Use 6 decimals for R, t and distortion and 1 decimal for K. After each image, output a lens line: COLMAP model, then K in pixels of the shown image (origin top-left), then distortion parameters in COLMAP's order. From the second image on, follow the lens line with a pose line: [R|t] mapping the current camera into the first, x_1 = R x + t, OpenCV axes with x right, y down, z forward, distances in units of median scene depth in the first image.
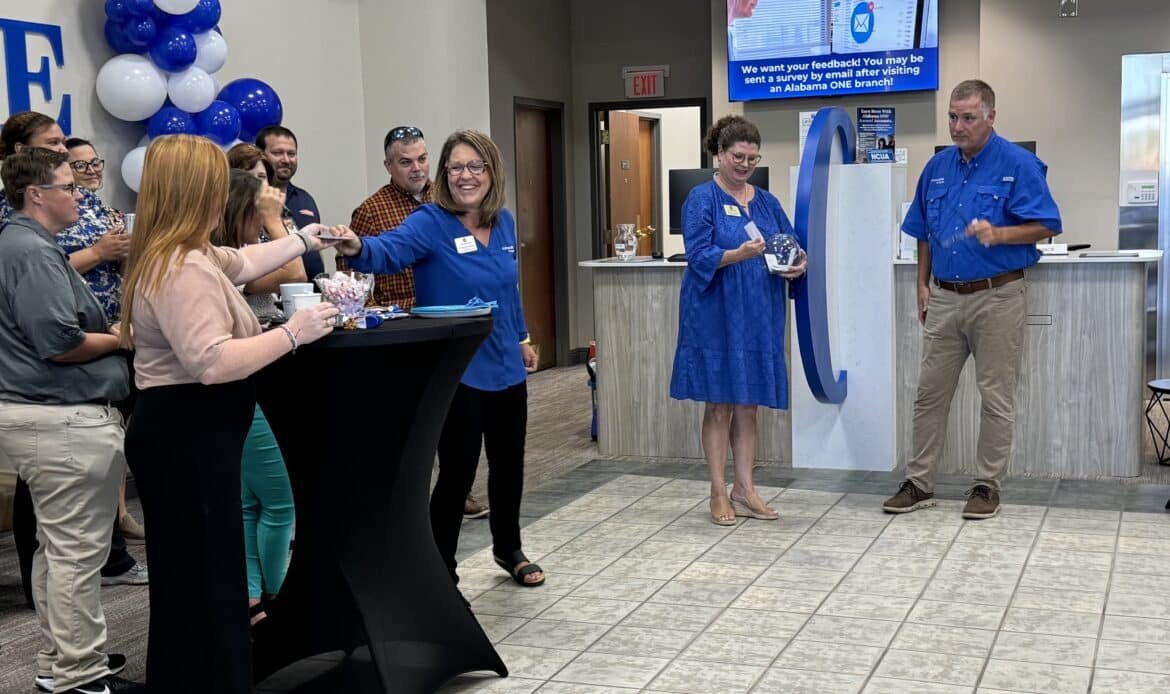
lens RADIAL K [[1559.7, 0, 575.1], [0, 1559.7, 356.1], [0, 0, 1]] dist [0.145751, 0.000000]
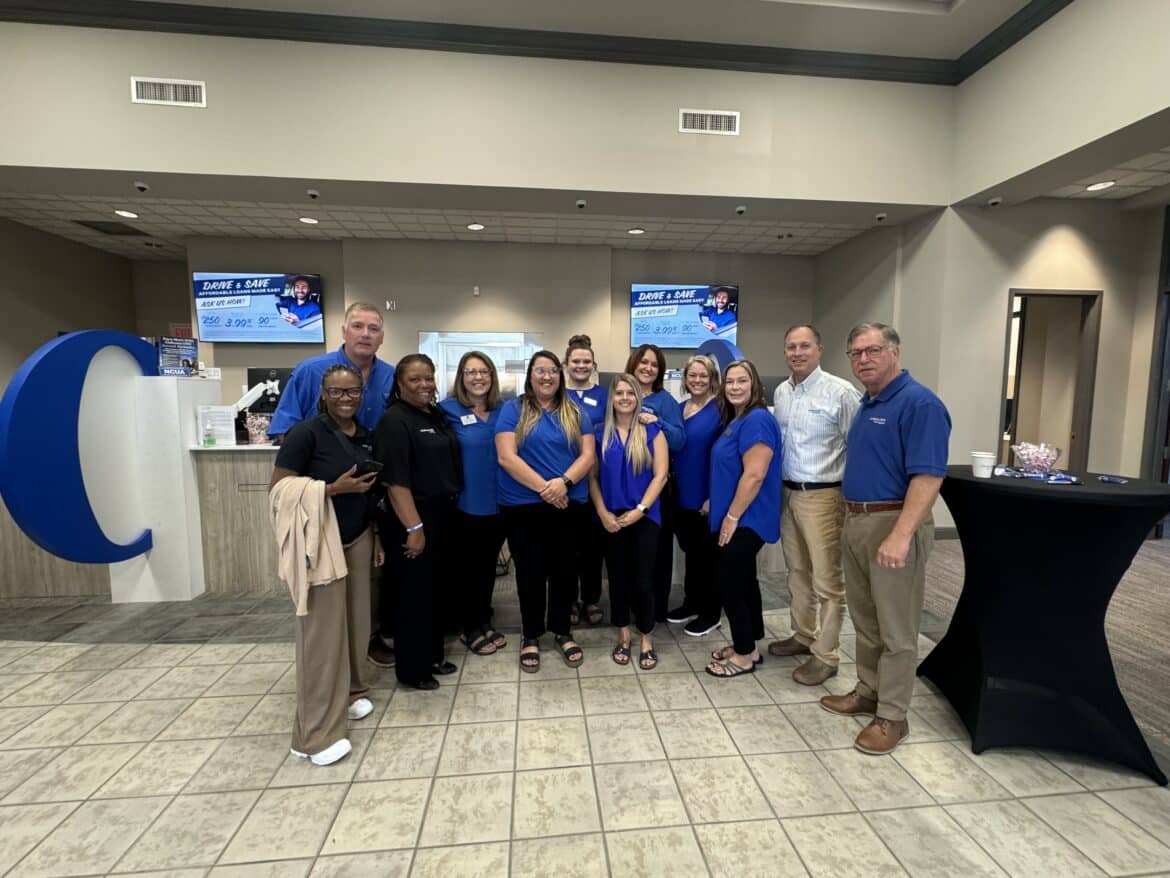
lens RADIAL K [[498.7, 0, 584.7], [0, 498.7, 440.8], [0, 0, 1]] dist [-0.005403, -0.000311]
pose [[0.894029, -0.015446, 0.447743, 0.317729], [0.022937, 0.999673, -0.011314, -0.053255], [-0.447422, 0.020385, 0.894090, 0.451264]]
